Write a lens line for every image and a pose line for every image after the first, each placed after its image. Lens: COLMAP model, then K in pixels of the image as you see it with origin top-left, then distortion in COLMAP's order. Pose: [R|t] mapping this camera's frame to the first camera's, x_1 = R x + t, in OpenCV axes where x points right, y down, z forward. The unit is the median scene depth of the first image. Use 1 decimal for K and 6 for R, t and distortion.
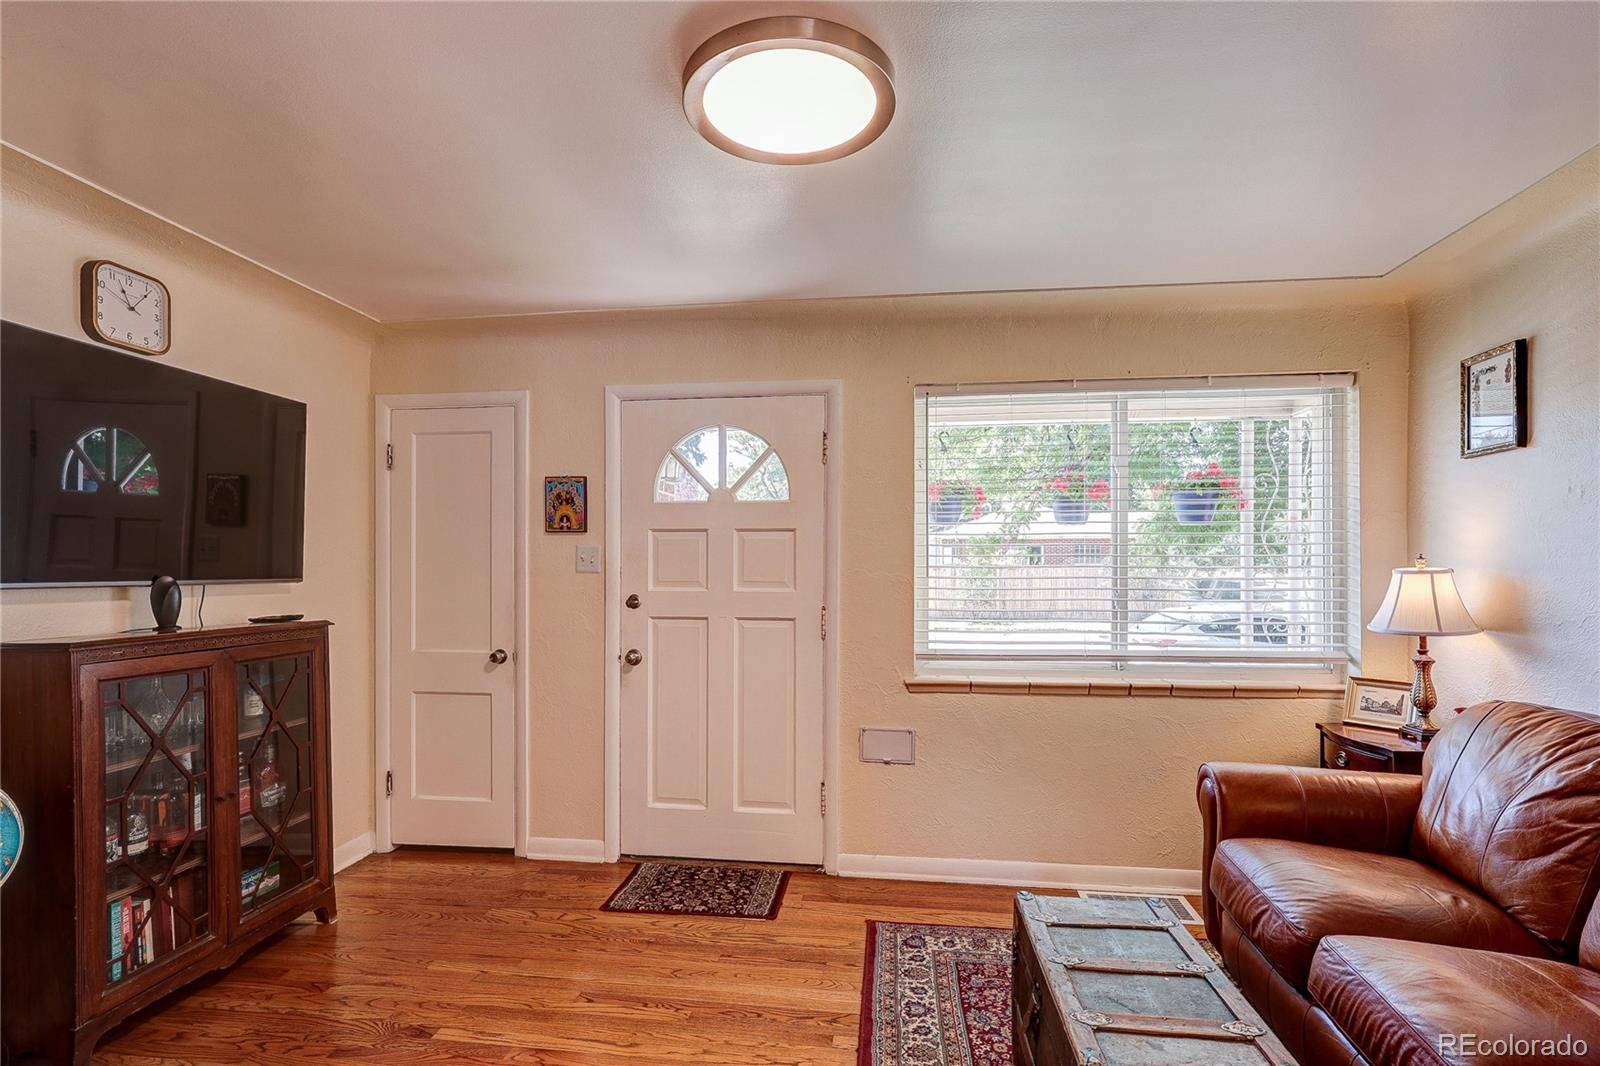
lens RADIAL K [[786.6, 0, 798.9], [0, 786.6, 566.6], [0, 0, 1]] dist [-0.001394, -0.000068]
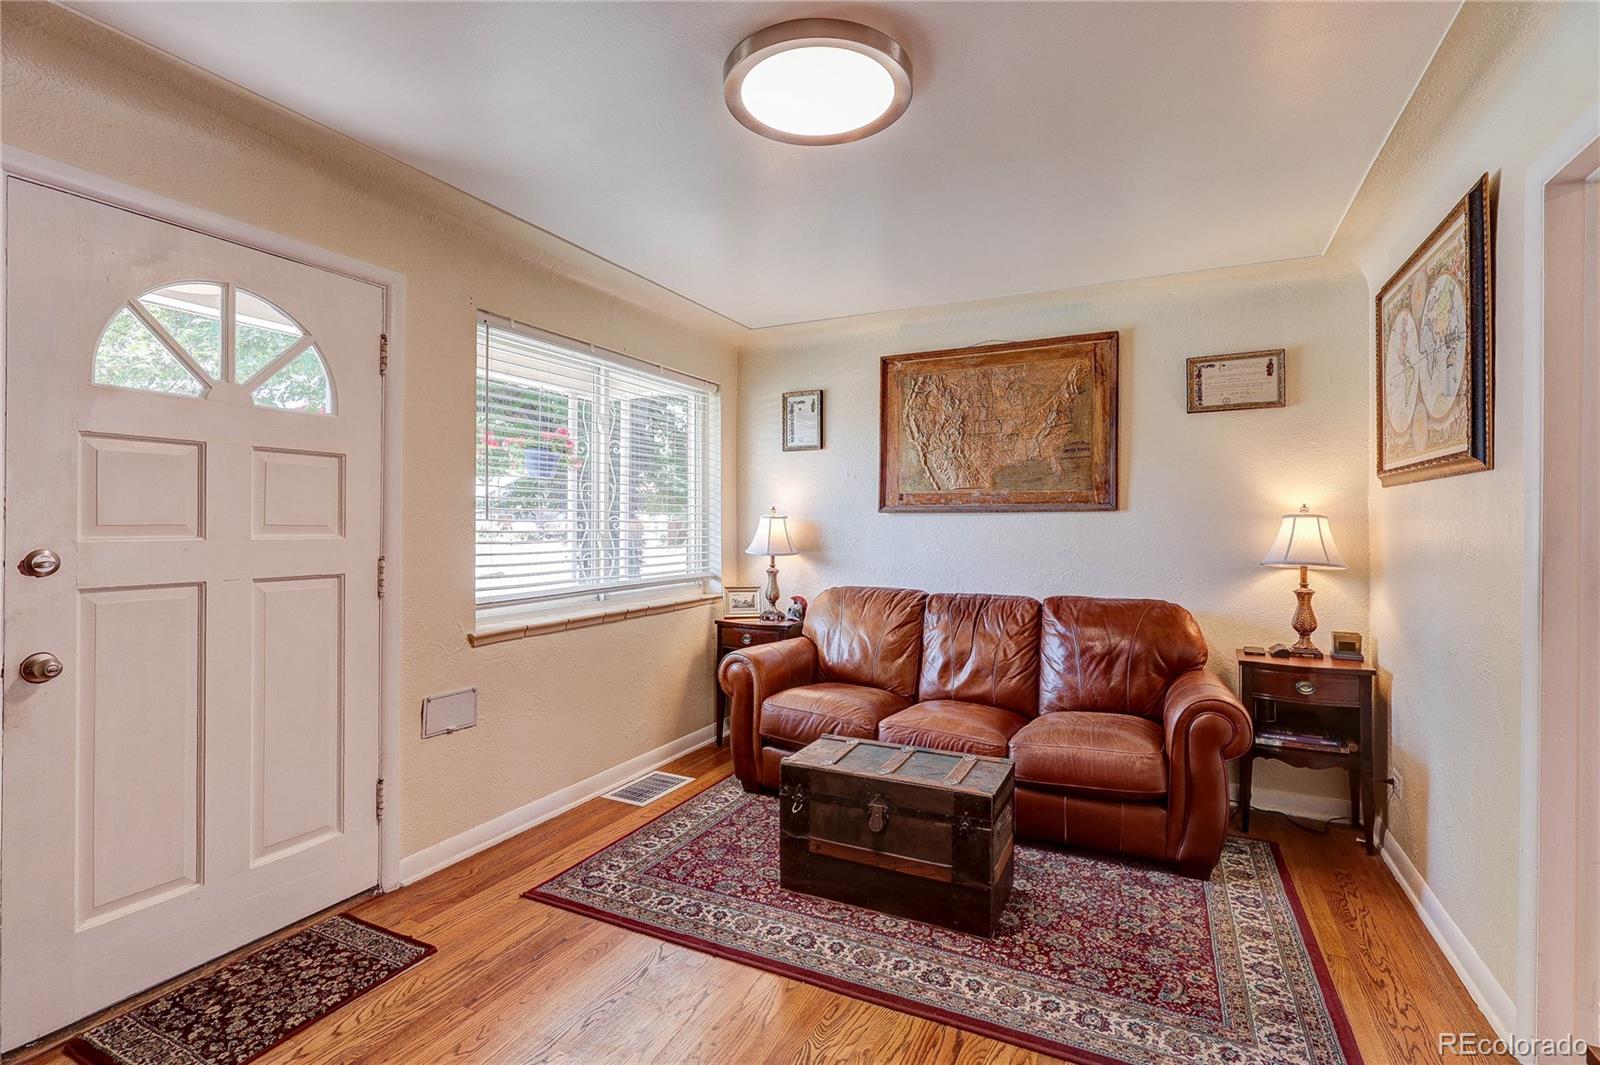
lens RADIAL K [[742.8, 0, 810.1], [0, 742.8, 526.5], [0, 0, 1]] dist [-0.001446, 0.000046]
pose [[0.315619, -0.002167, 0.948883, -0.577236], [-0.003211, 0.999989, 0.003352, 0.017863], [-0.948880, -0.004105, 0.315609, 0.382857]]
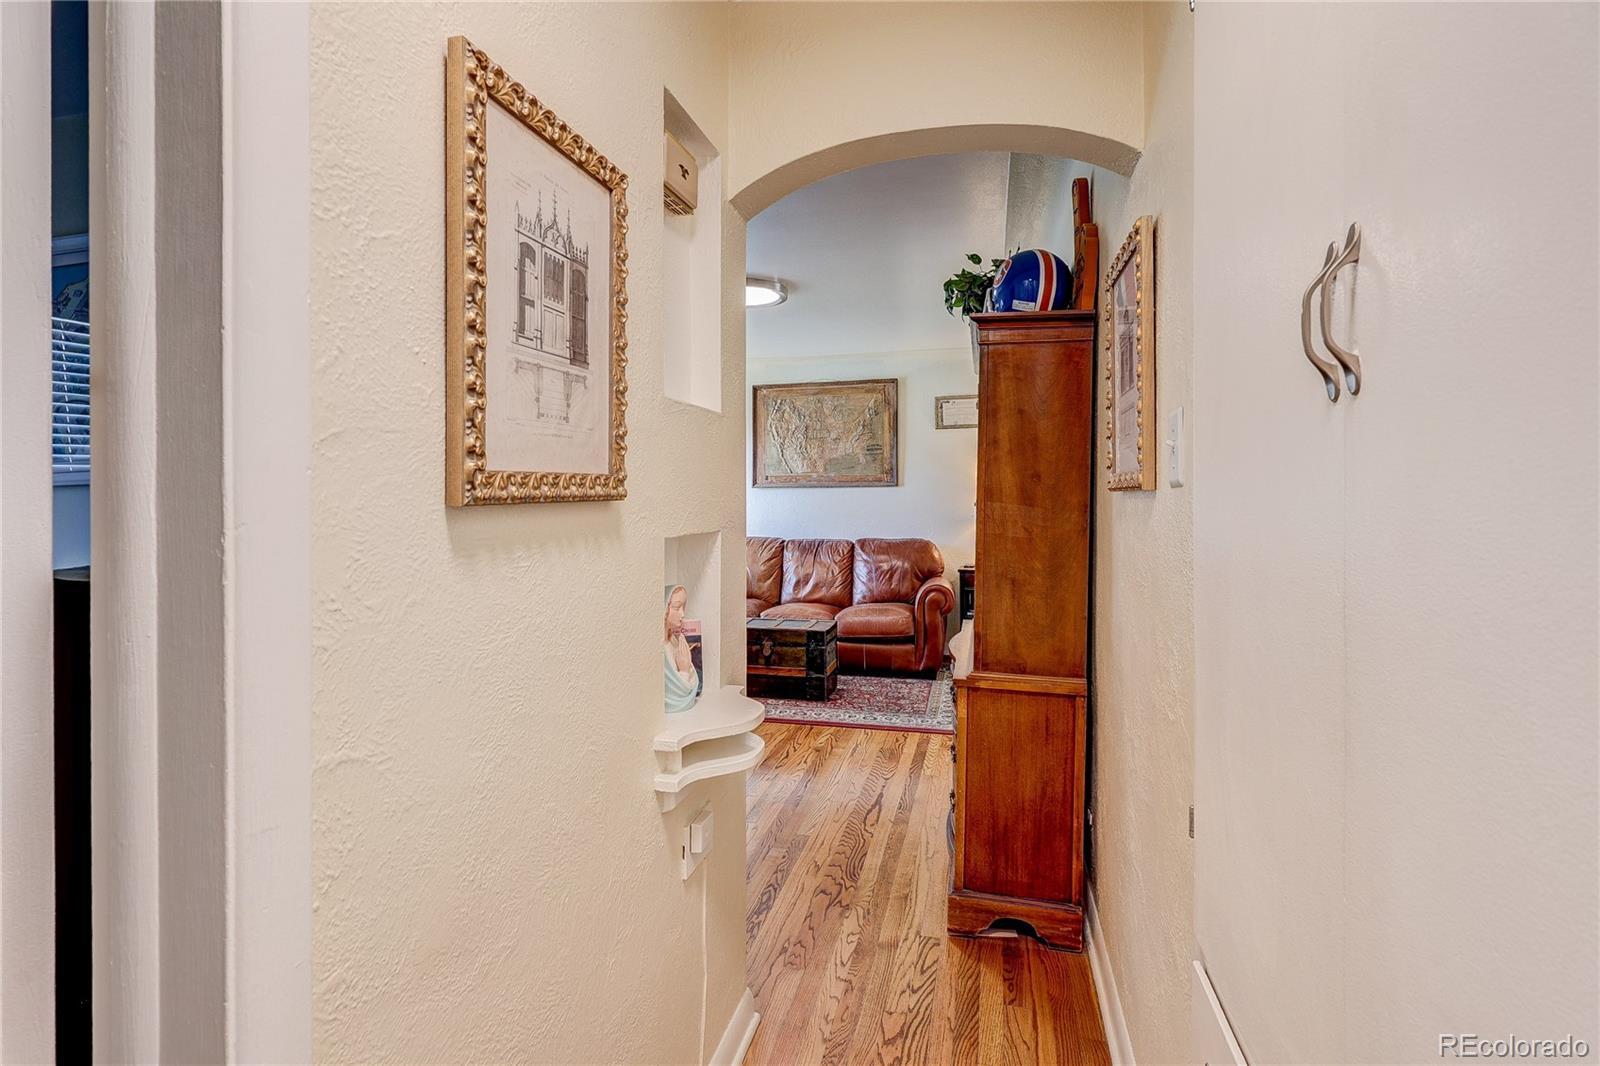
lens RADIAL K [[742.8, 0, 810.1], [0, 742.8, 527.0], [0, 0, 1]] dist [-0.001446, 0.000046]
pose [[0.100780, -0.042997, 0.993979, -1.258510], [0.004907, 0.999075, 0.042720, 0.017237], [-0.994897, 0.000572, 0.100897, 0.326553]]
